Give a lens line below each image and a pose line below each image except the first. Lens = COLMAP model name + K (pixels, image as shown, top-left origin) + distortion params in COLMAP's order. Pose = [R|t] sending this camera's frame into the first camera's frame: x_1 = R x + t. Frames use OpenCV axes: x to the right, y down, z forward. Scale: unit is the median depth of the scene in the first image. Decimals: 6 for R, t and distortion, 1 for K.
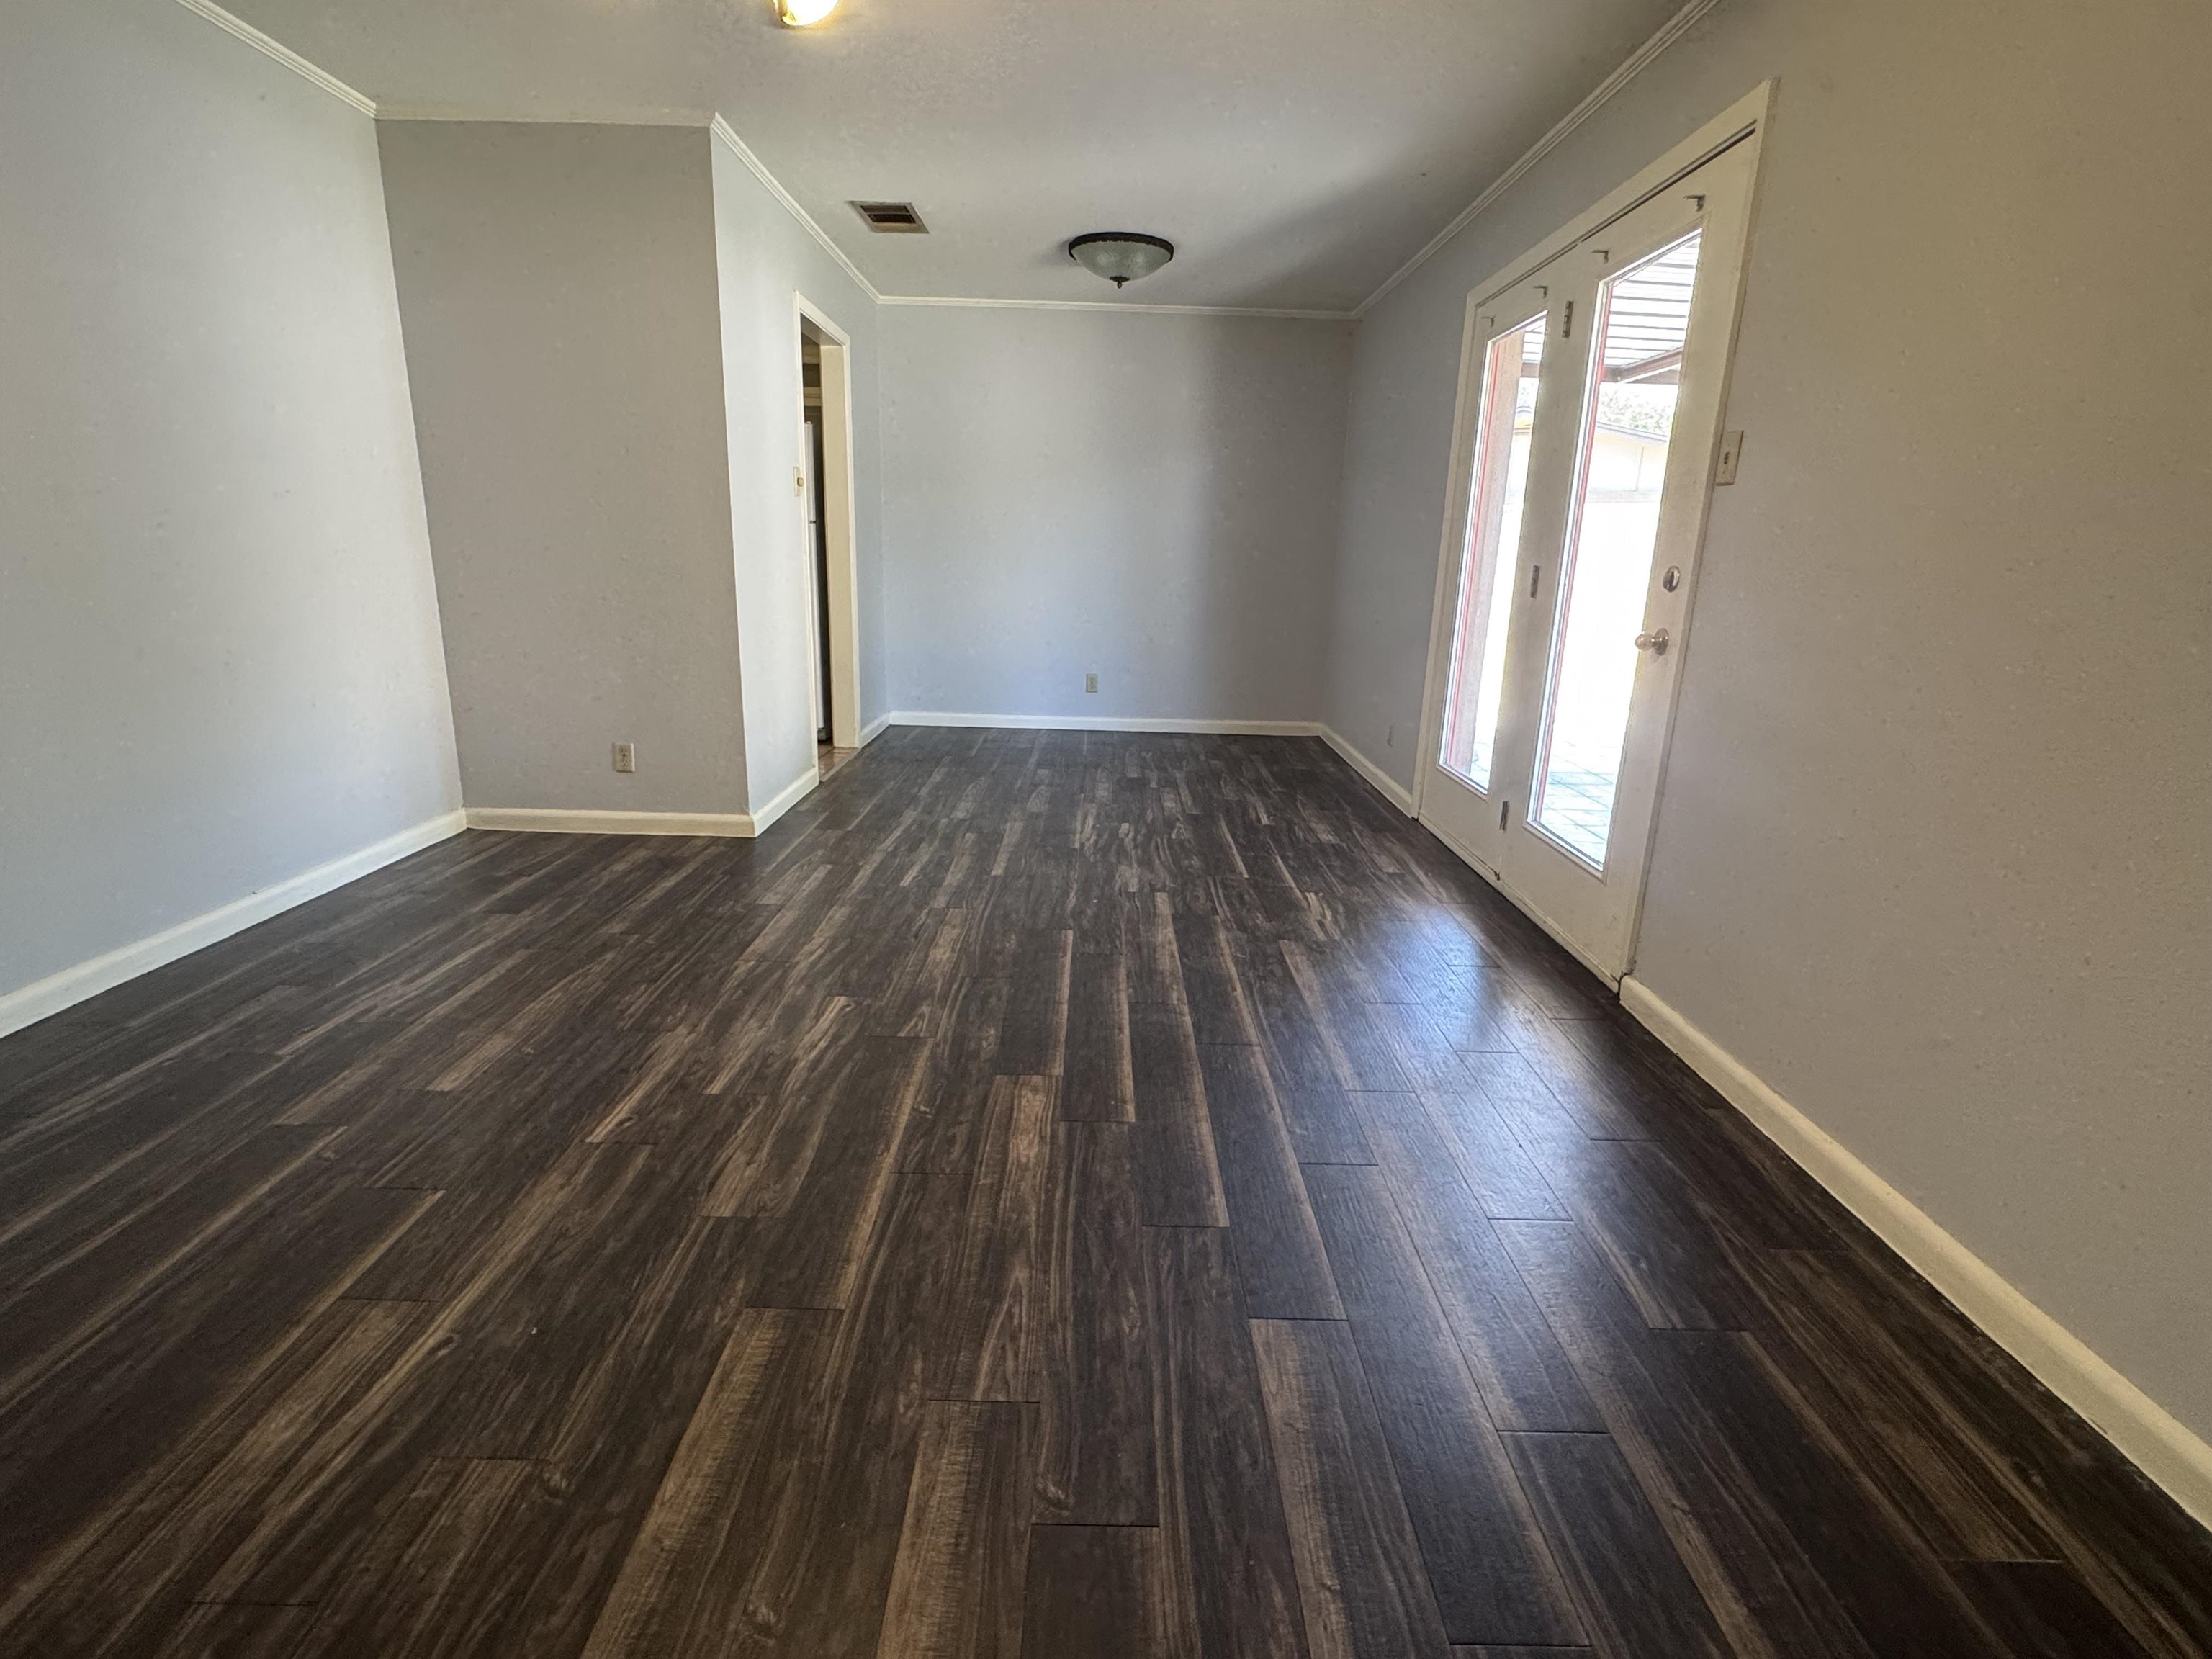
lens RADIAL K [[1084.3, 0, 1104.8], [0, 1084.3, 836.7], [0, 0, 1]] dist [-0.017786, -0.000147]
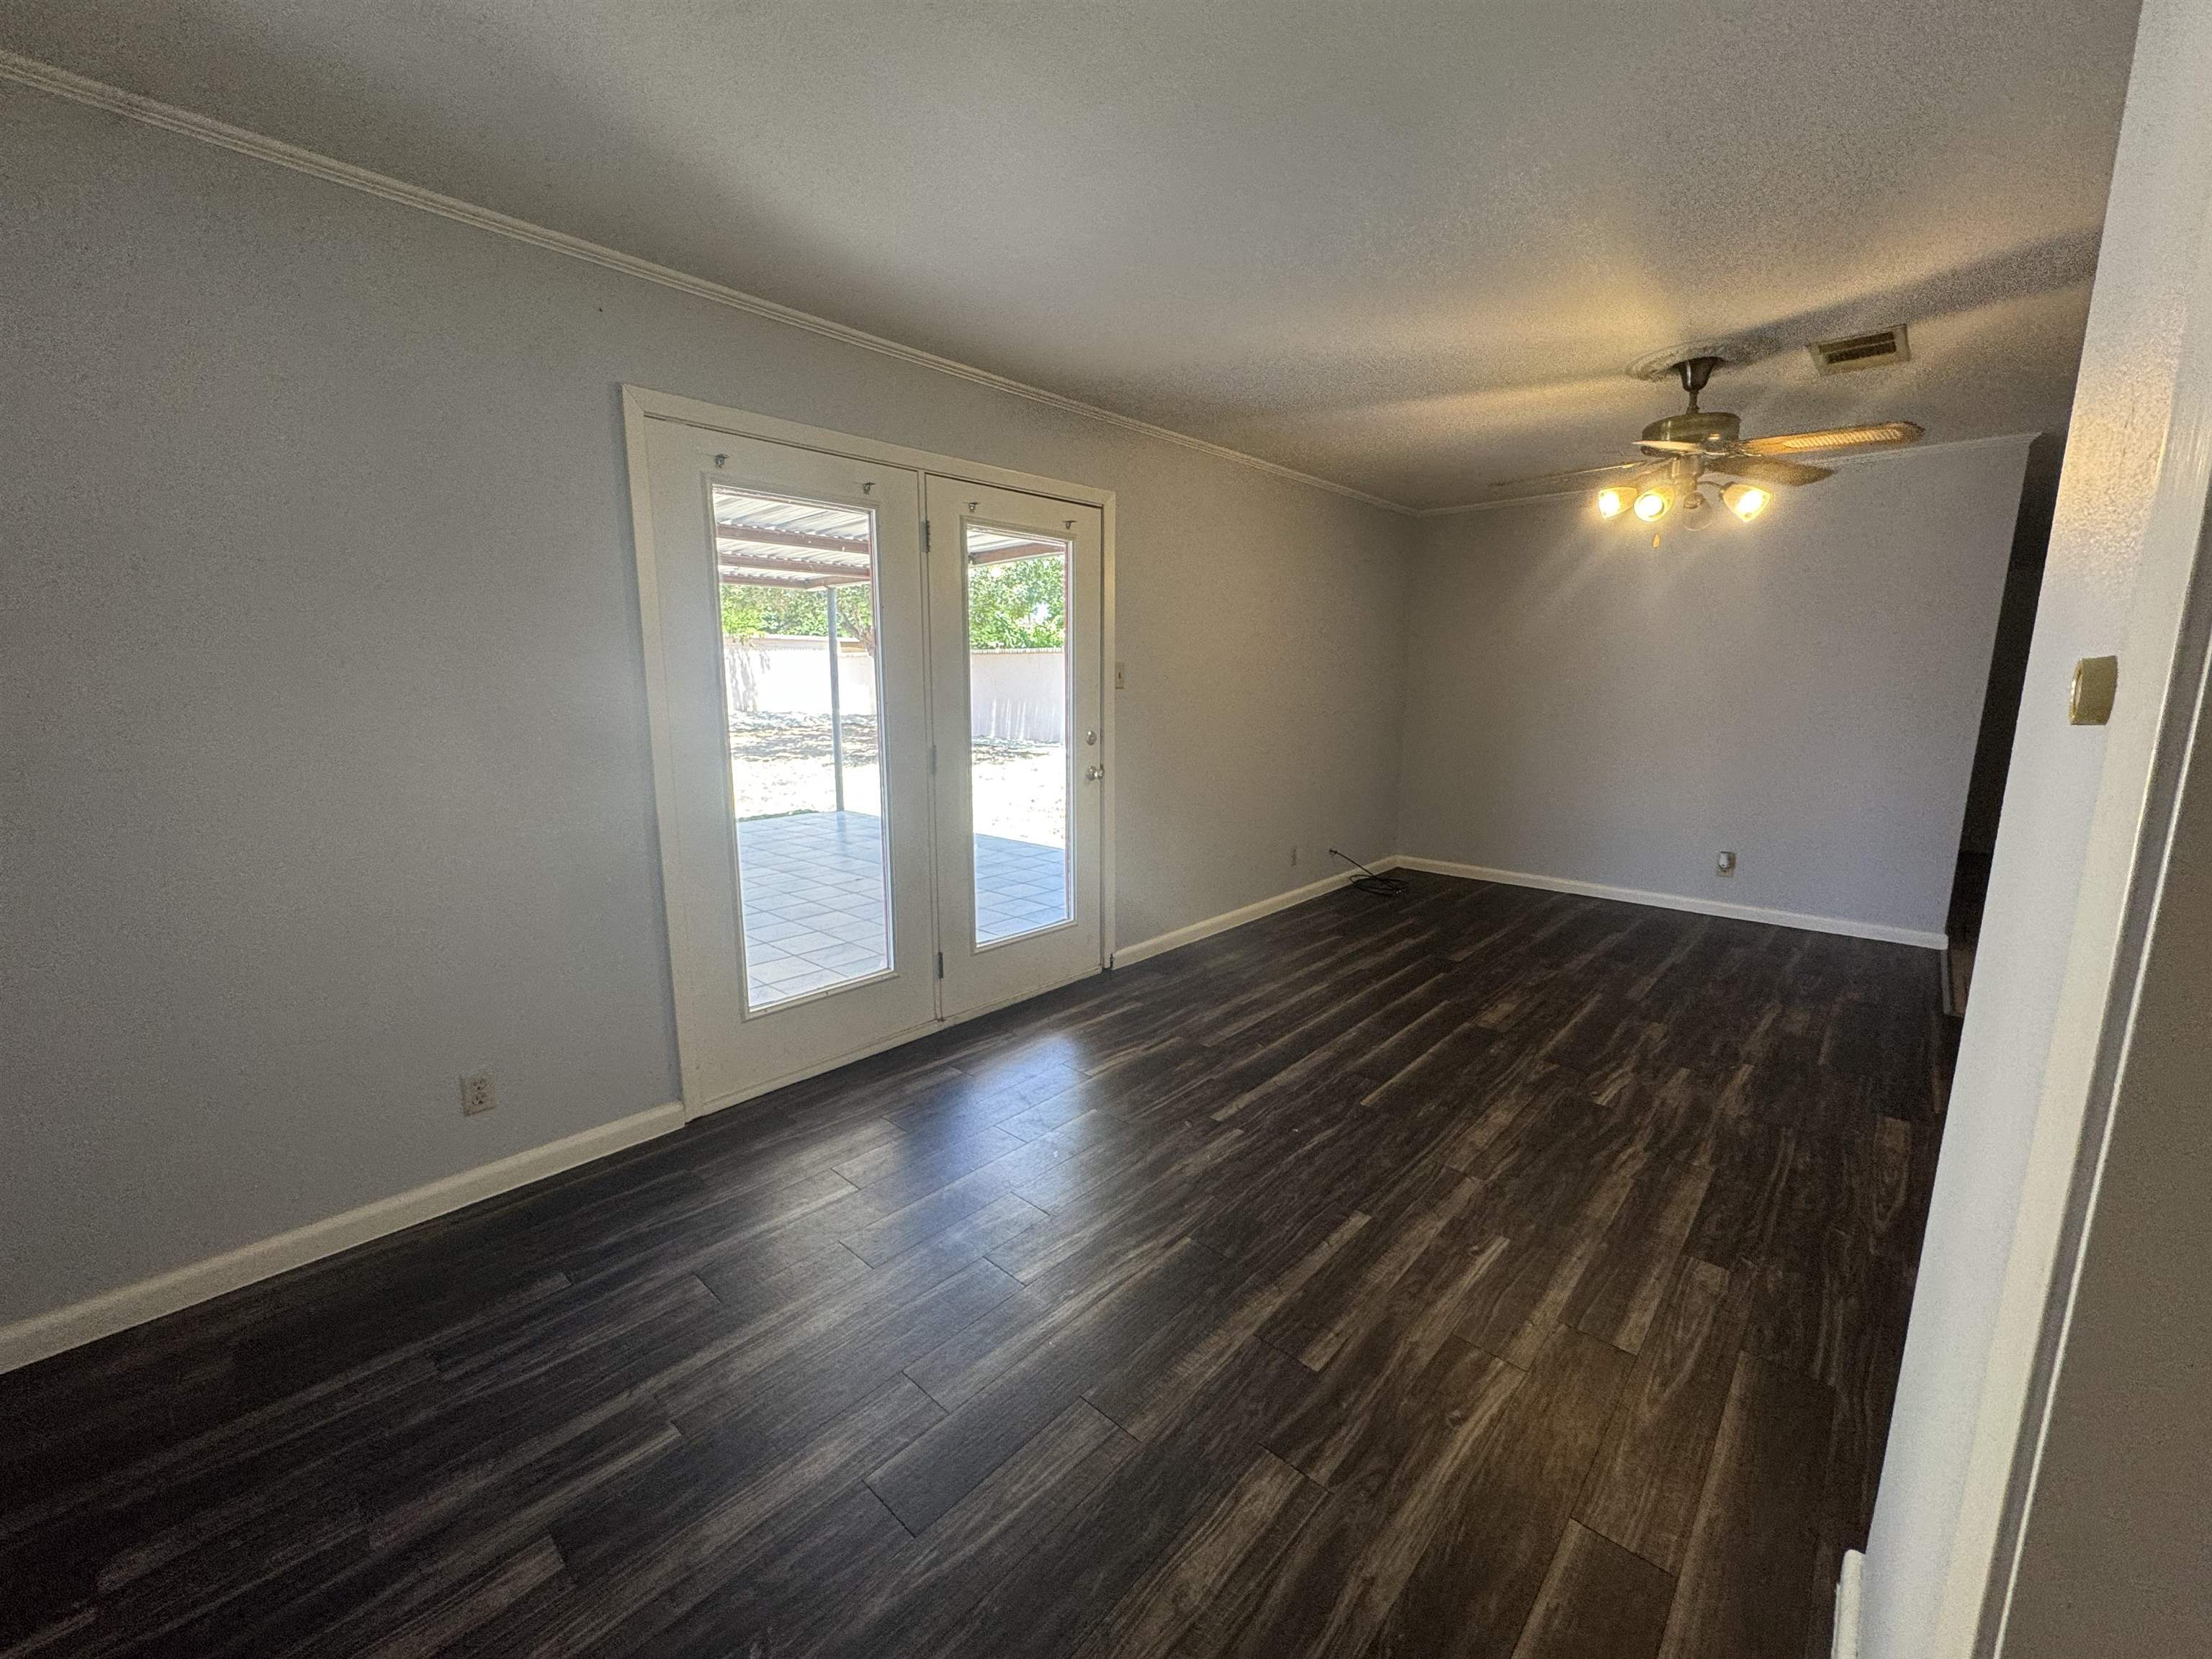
lens RADIAL K [[884.8, 0, 1106.0], [0, 884.8, 818.1], [0, 0, 1]] dist [-0.000896, 0.000120]
pose [[-0.740500, -0.138813, 0.657564, -0.456737], [0.149565, 0.919860, 0.362613, -0.634765], [-0.655202, 0.366864, -0.660395, 1.972942]]
